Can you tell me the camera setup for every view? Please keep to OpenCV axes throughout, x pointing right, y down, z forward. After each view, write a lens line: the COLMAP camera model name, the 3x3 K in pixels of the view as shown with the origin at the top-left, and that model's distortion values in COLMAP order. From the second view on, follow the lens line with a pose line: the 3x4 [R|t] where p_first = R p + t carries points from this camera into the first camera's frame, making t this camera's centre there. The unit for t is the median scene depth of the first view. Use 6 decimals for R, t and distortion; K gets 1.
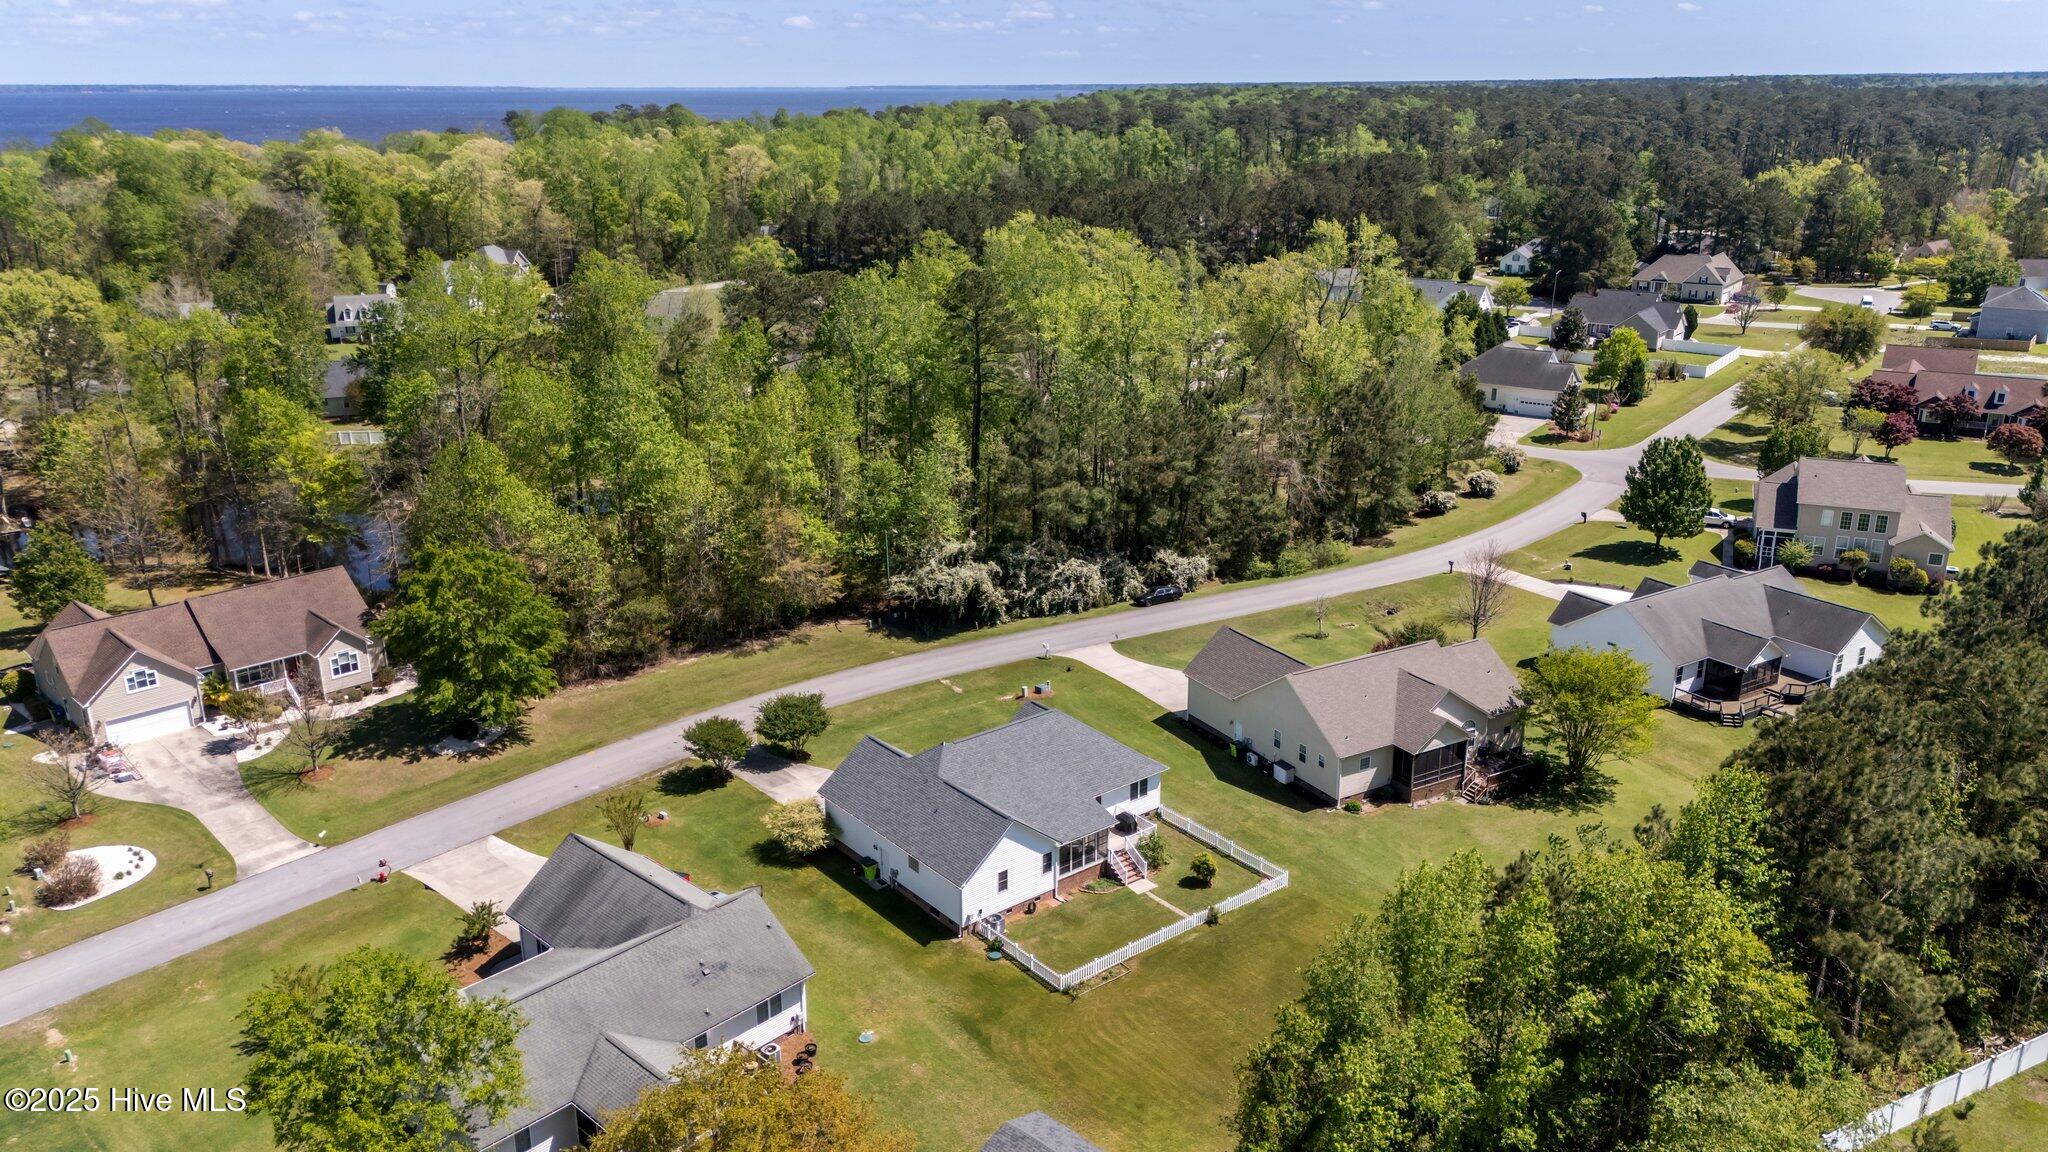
lens RADIAL K [[1497.8, 0, 1024.0], [0, 1497.8, 576.0], [0, 0, 1]] dist [0.105401, -0.115121]
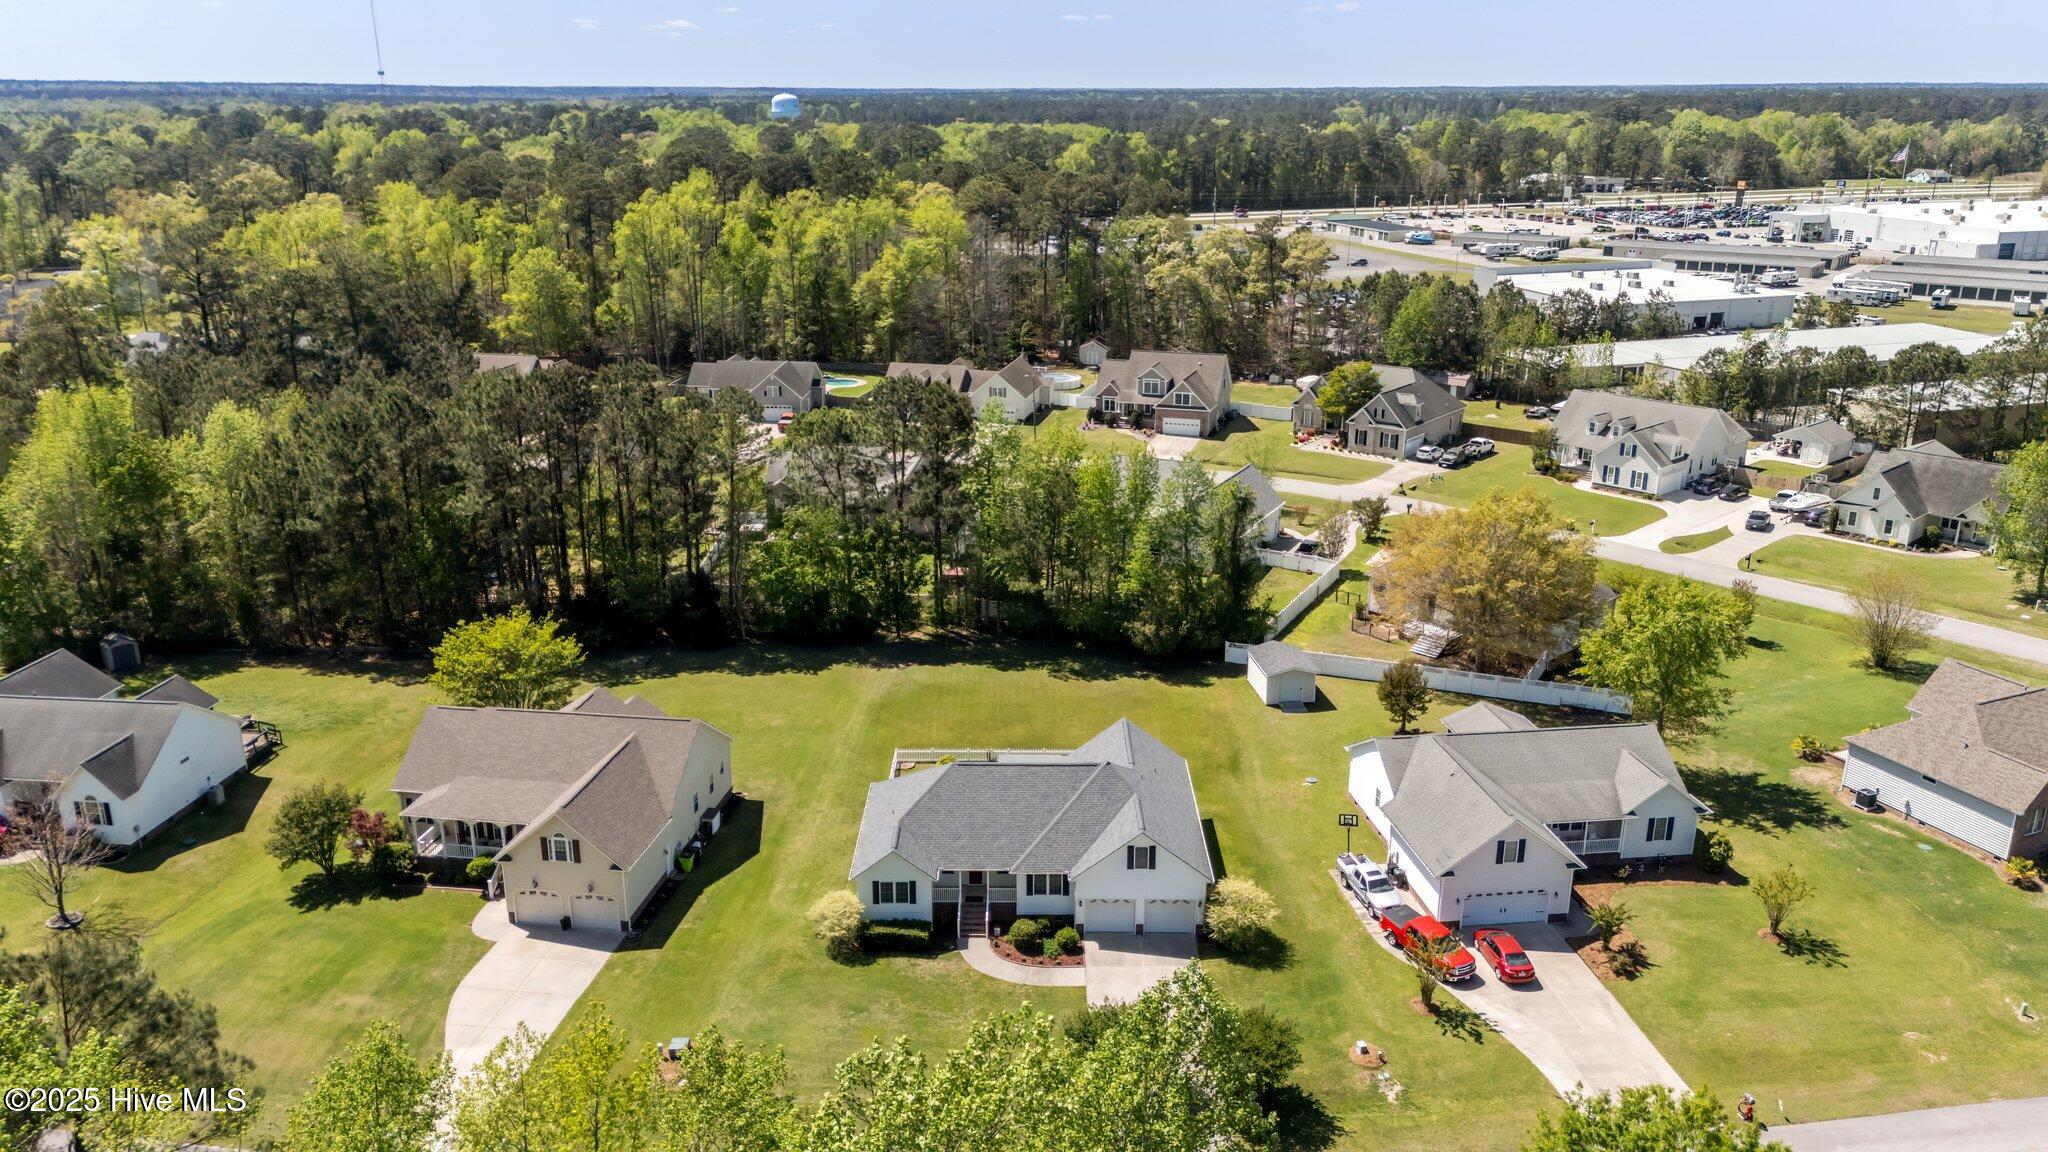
lens RADIAL K [[1492.8, 0, 1024.0], [0, 1492.8, 576.0], [0, 0, 1]] dist [0.109925, -0.116505]
pose [[-0.779558, -0.190091, 0.596787, -0.442464], [0.198036, 0.829141, 0.522787, -0.389182], [-0.594198, 0.525728, -0.608718, 1.248145]]
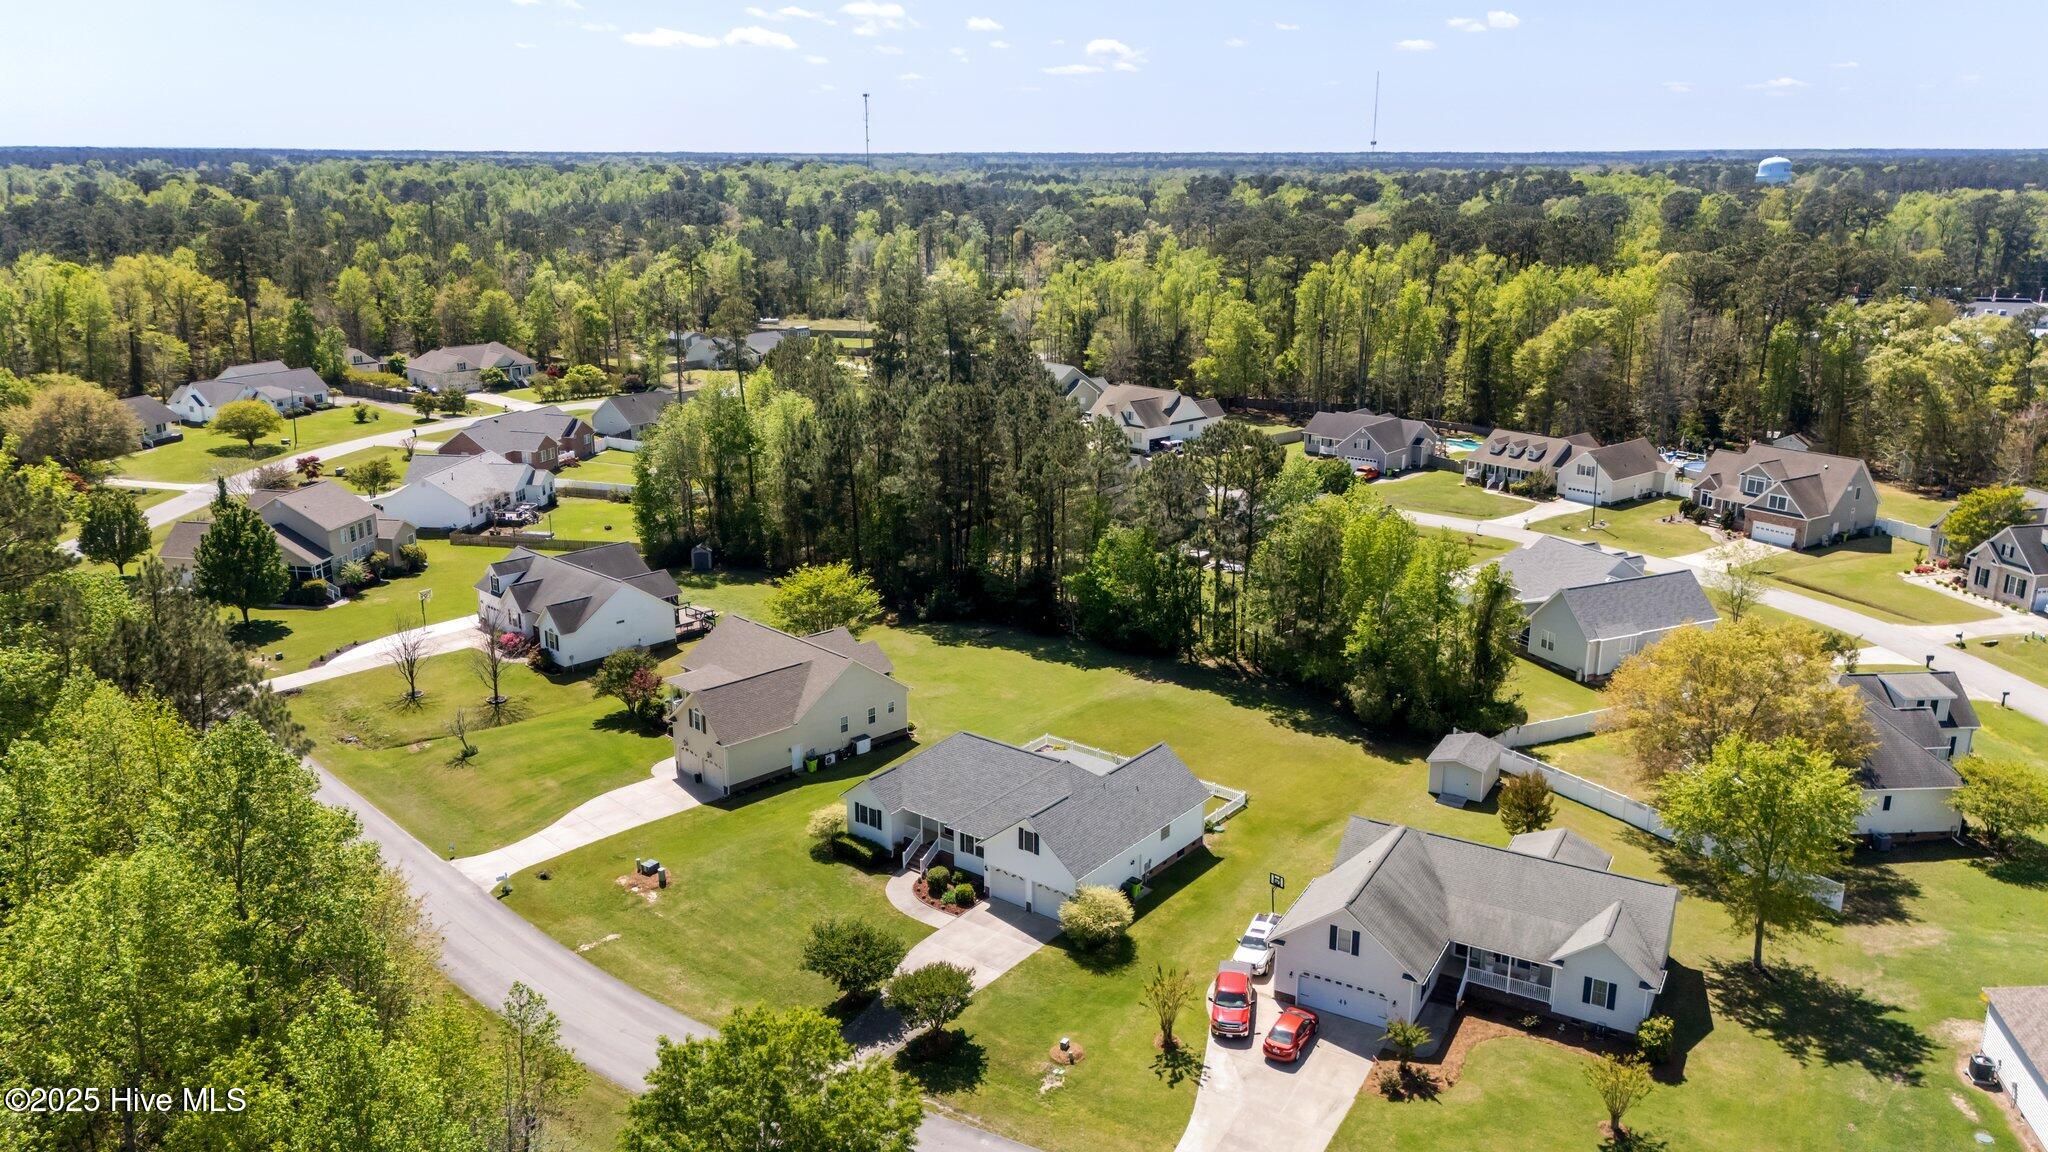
lens RADIAL K [[1492.8, 0, 1024.0], [0, 1492.8, 576.0], [0, 0, 1]] dist [0.109925, -0.116505]
pose [[-0.234759, -0.260114, 0.936605, -0.794503], [0.303558, 0.895727, 0.324848, -0.281243], [-0.923440, 0.360575, -0.131320, 0.908739]]
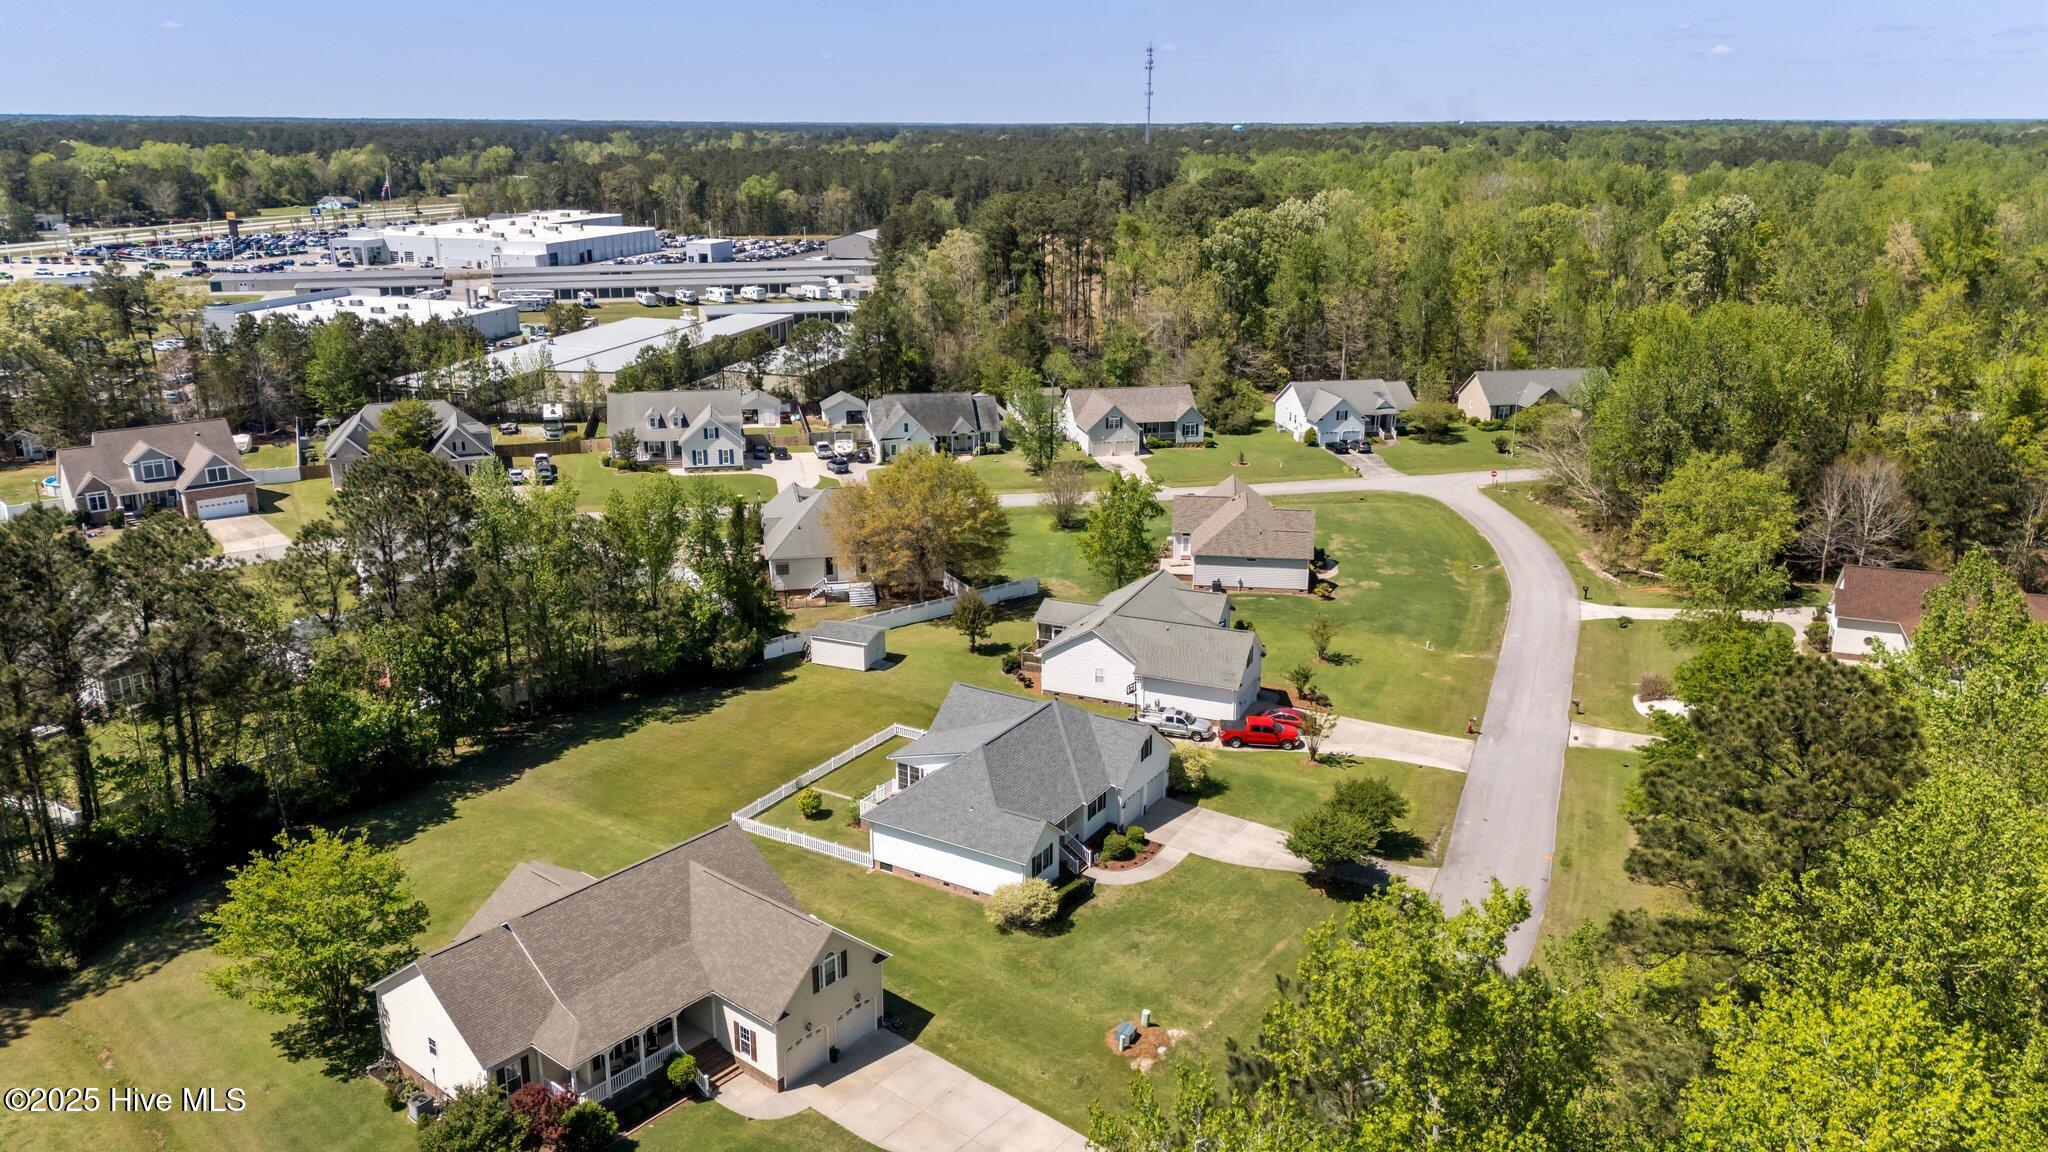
lens RADIAL K [[1497.8, 0, 1024.0], [0, 1497.8, 576.0], [0, 0, 1]] dist [0.105401, -0.115121]
pose [[-0.938844, 0.104065, -0.328241, 0.249581], [-0.103463, 0.823941, 0.557150, -0.447642], [0.328431, 0.557038, -0.762785, 1.428219]]
